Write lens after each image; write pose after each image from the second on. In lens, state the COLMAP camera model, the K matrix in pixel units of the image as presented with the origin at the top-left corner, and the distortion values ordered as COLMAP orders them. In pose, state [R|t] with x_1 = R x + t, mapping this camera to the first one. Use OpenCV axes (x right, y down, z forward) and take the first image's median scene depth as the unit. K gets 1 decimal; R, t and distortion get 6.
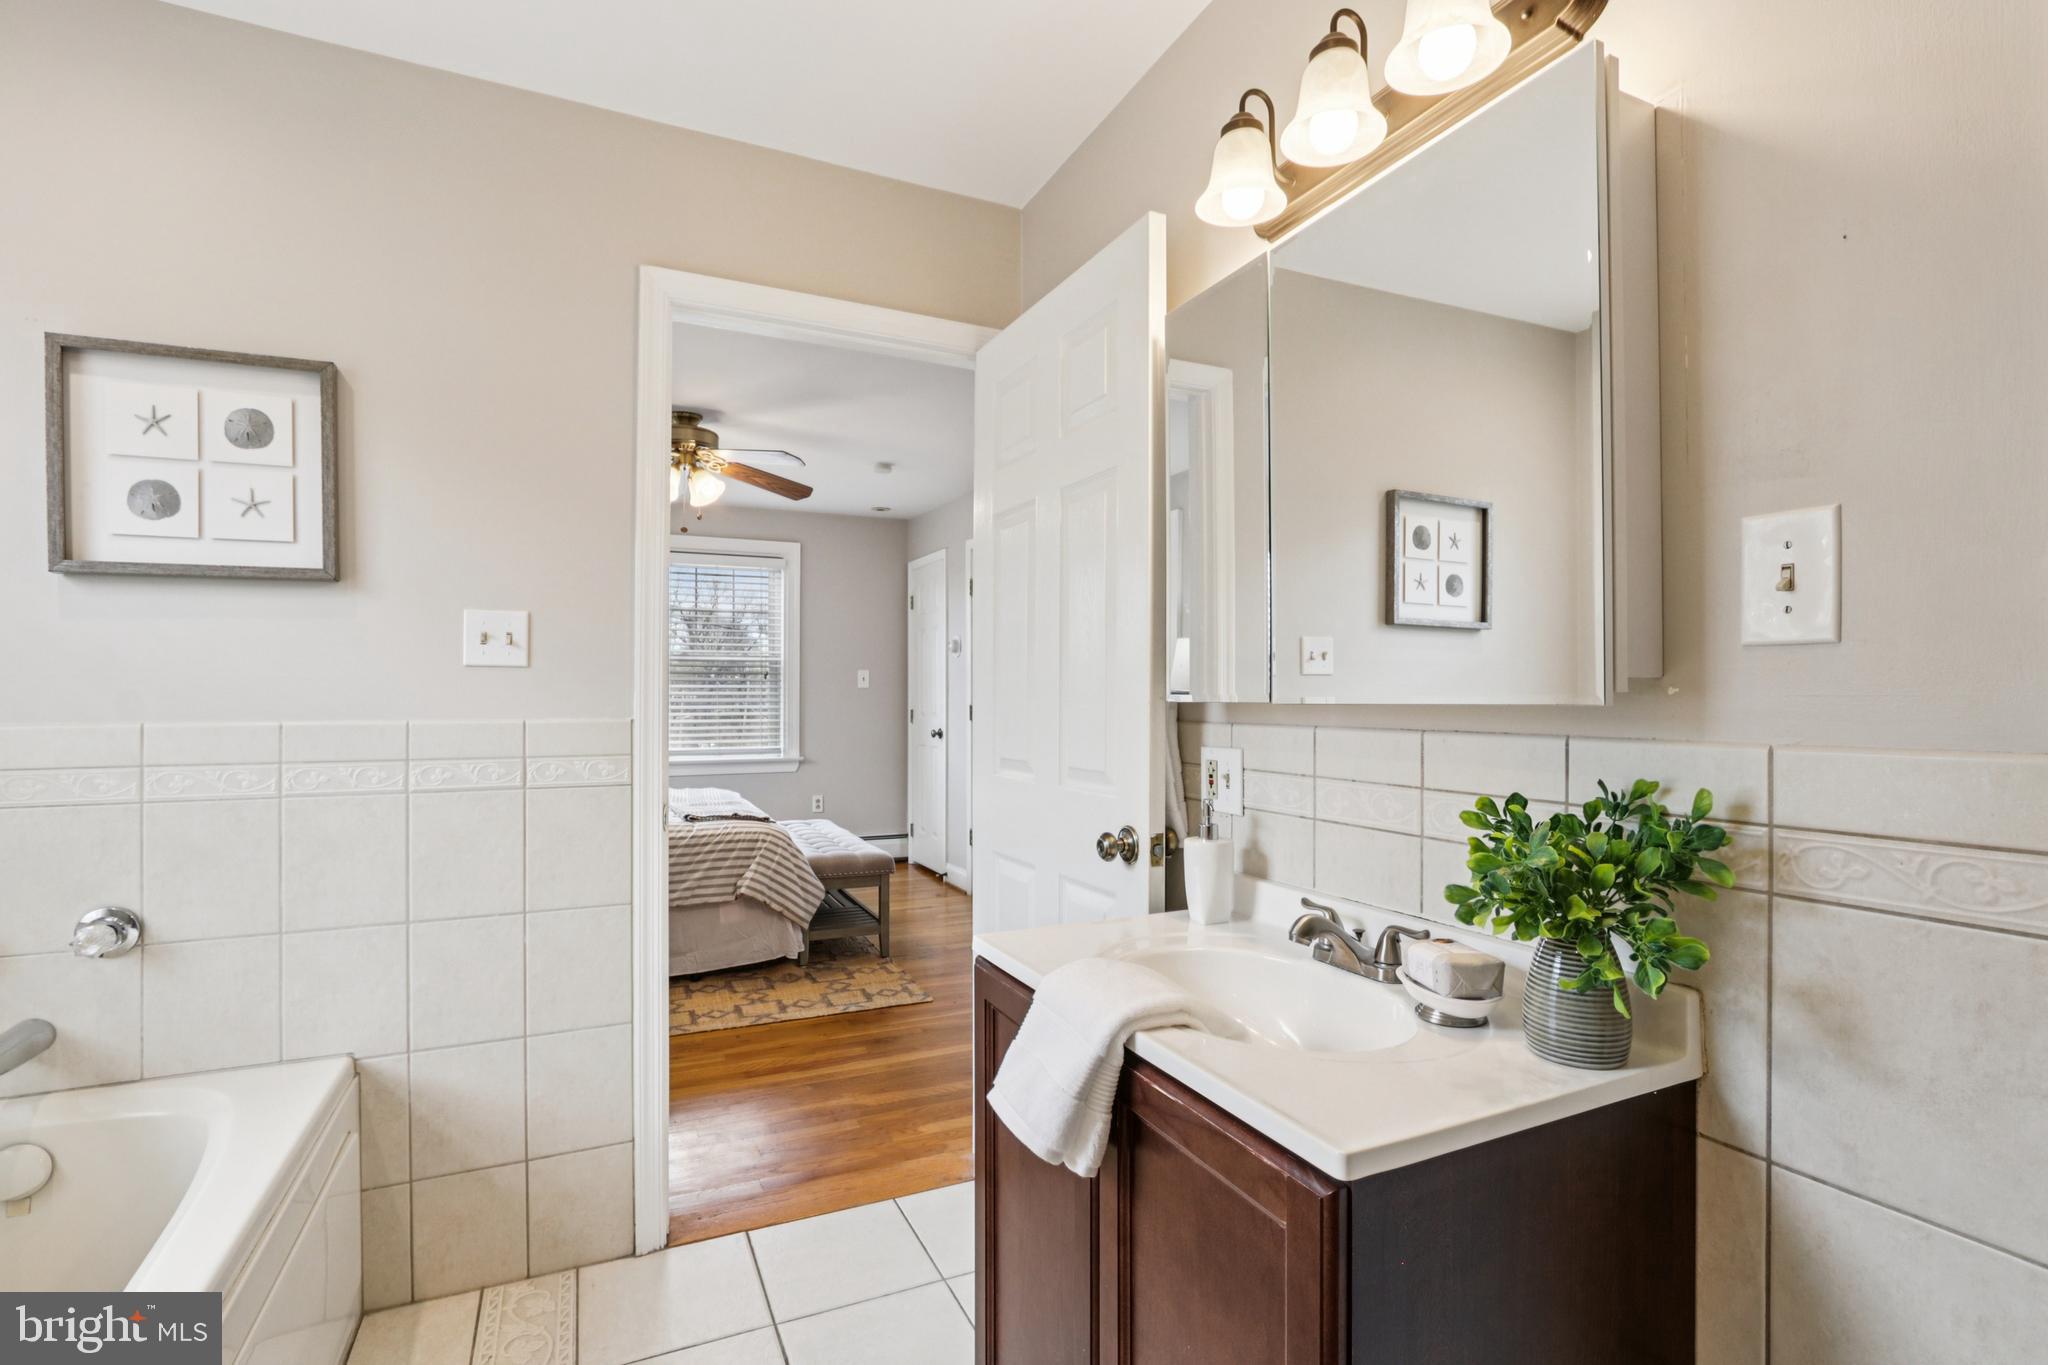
lens RADIAL K [[943.9, 0, 1013.5], [0, 943.9, 691.9], [0, 0, 1]] dist [-0.021148, 0.004408]
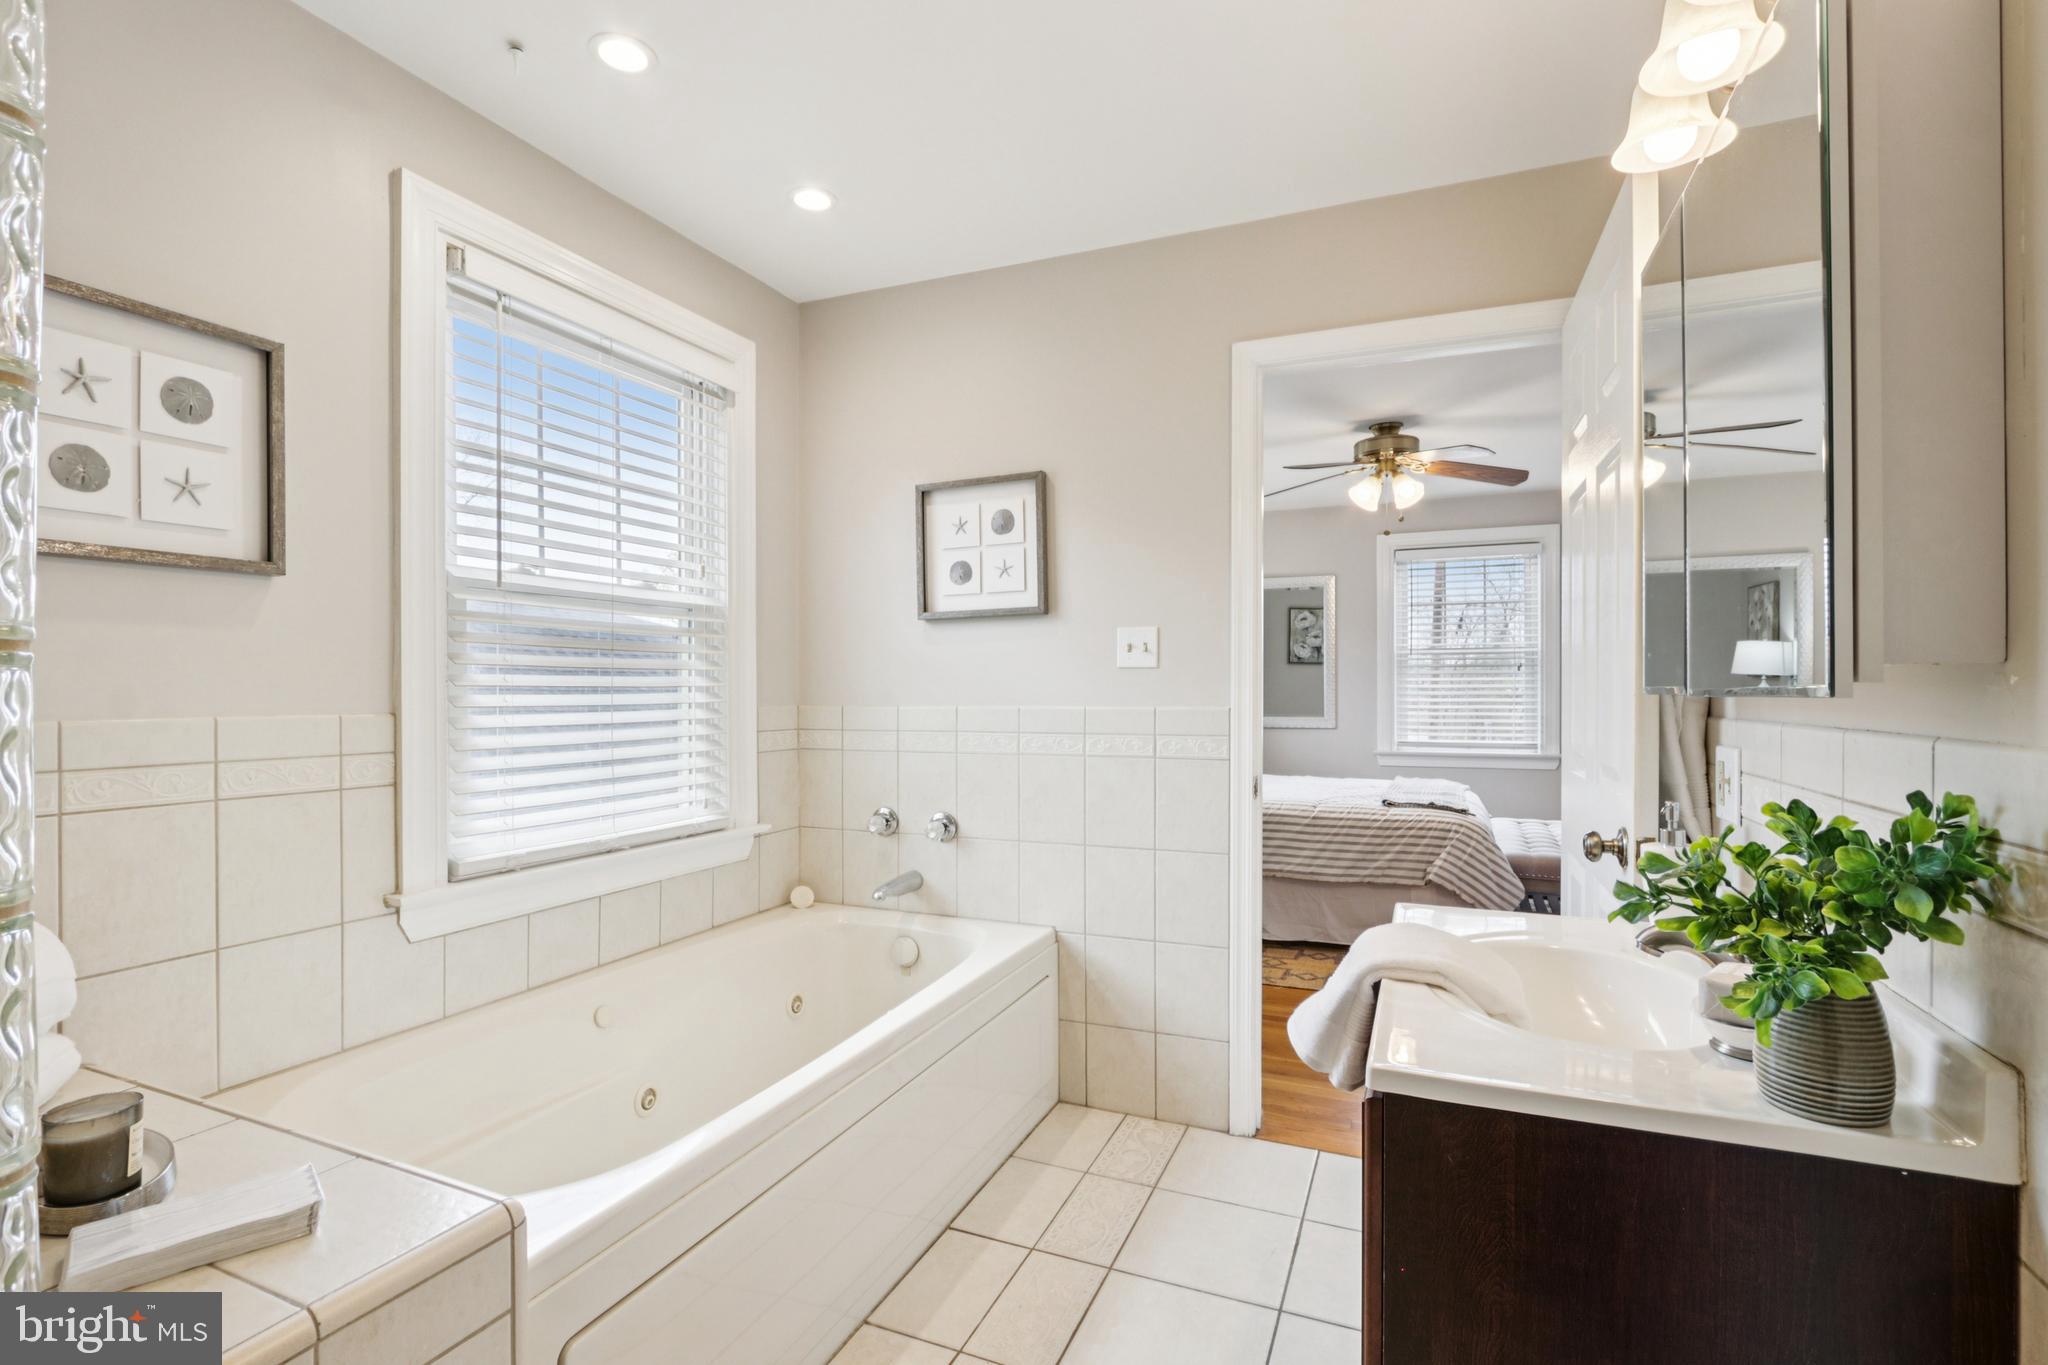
lens RADIAL K [[943.9, 0, 1013.5], [0, 943.9, 691.9], [0, 0, 1]] dist [-0.021148, 0.004408]
pose [[0.662239, -0.001051, -0.749292, 0.182134], [0.006103, 0.999973, 0.003991, 0.000762], [0.749268, -0.007216, 0.662227, -0.026019]]
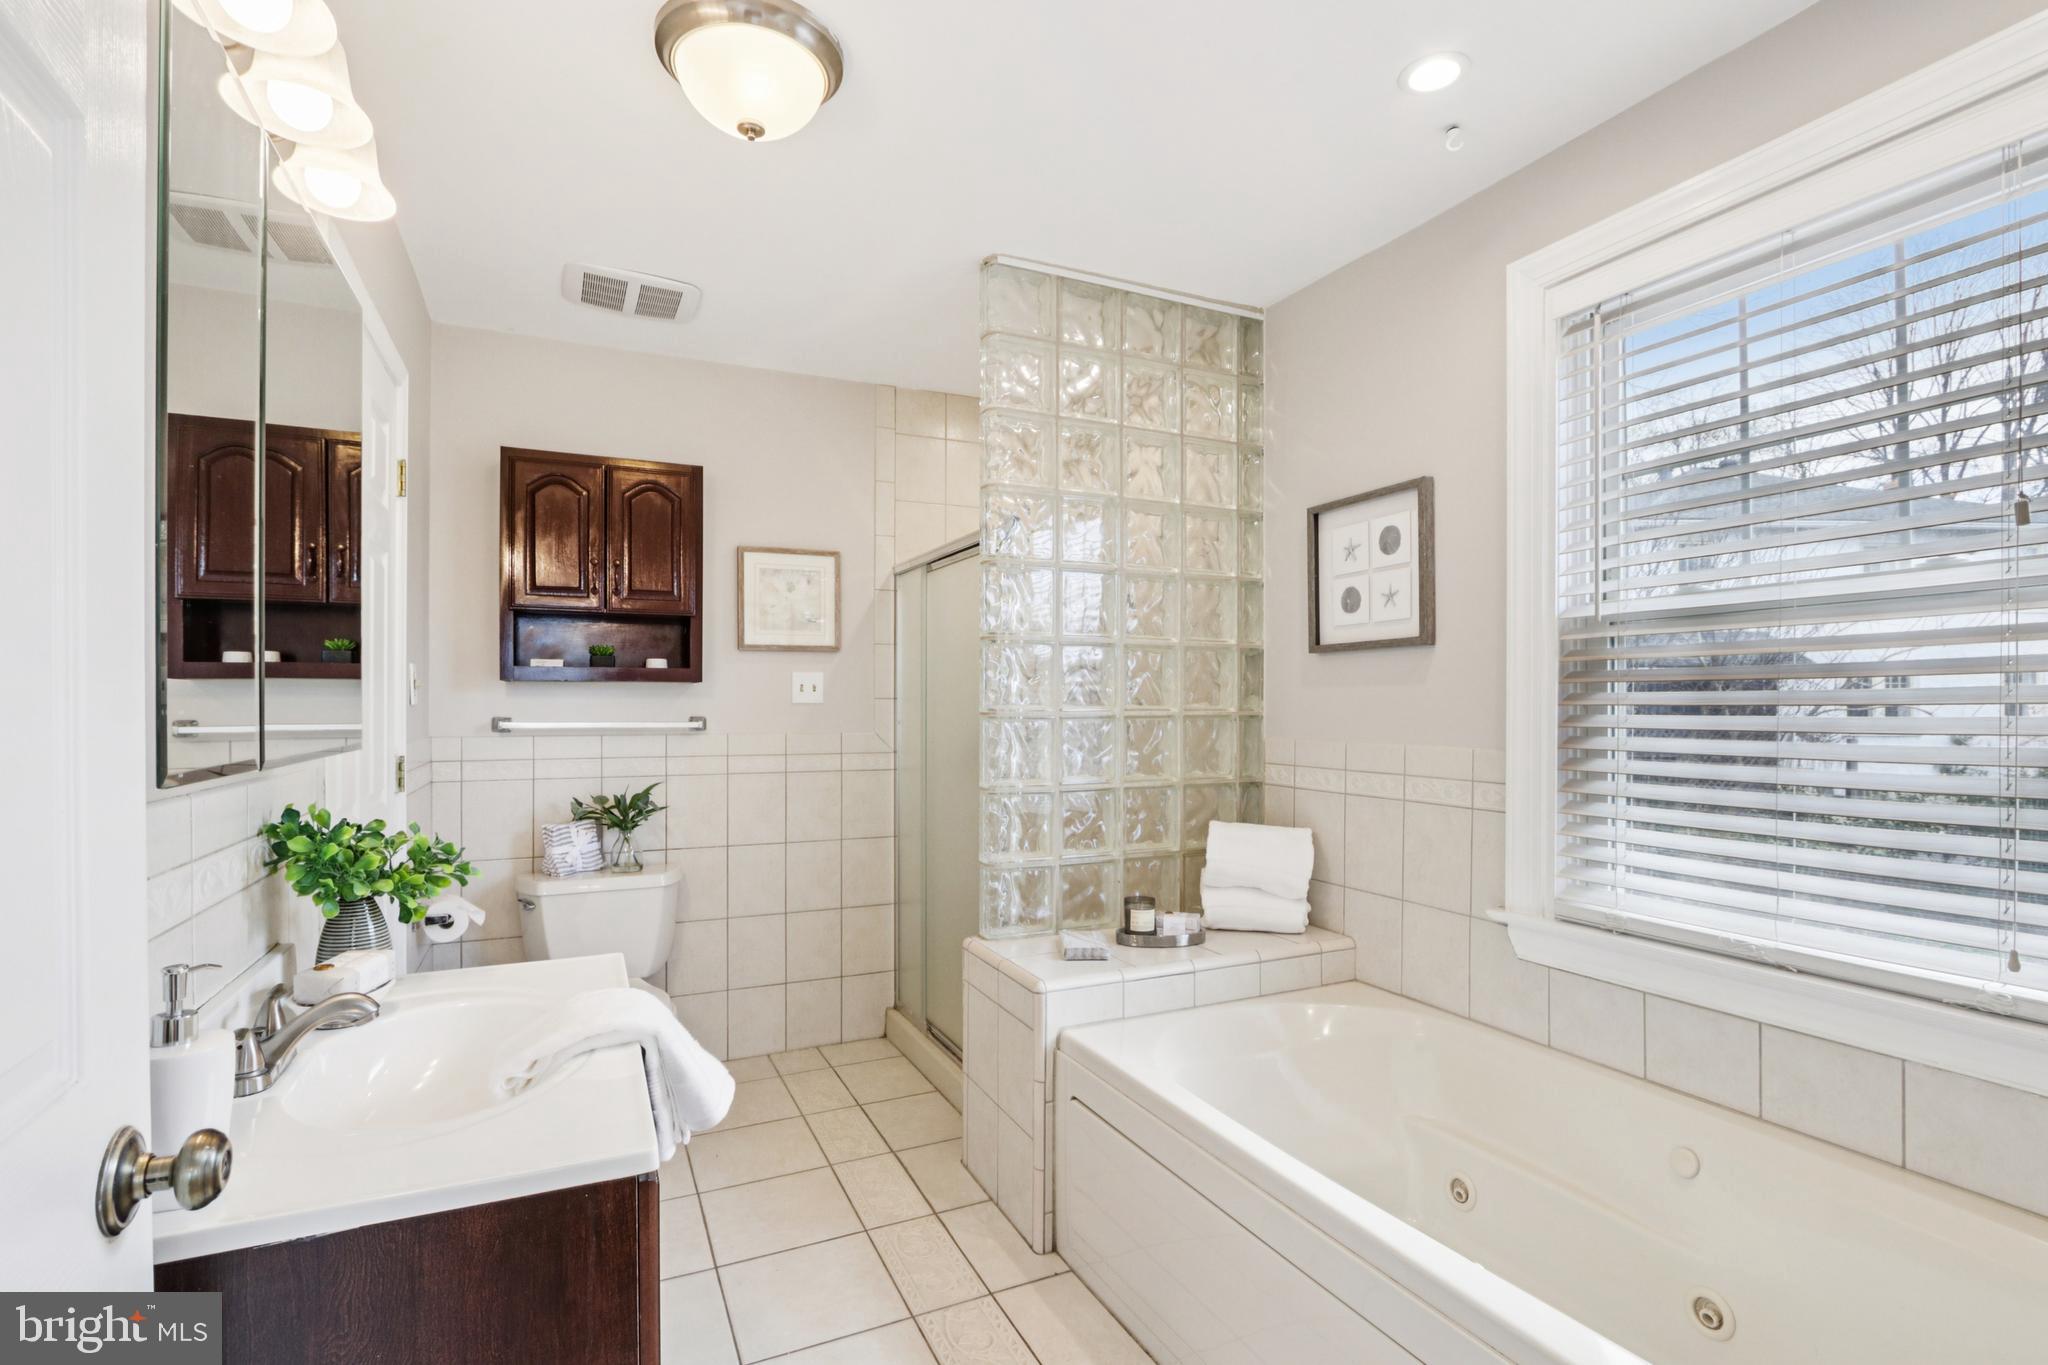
lens RADIAL K [[949.9, 0, 1035.9], [0, 949.9, 715.8], [0, 0, 1]] dist [-0.022747, 0.000074]
pose [[-0.999680, -0.007633, -0.024128, -0.103007], [-0.007638, 0.999971, 0.000117, -0.006083], [0.024126, 0.000301, -0.999709, 0.600530]]
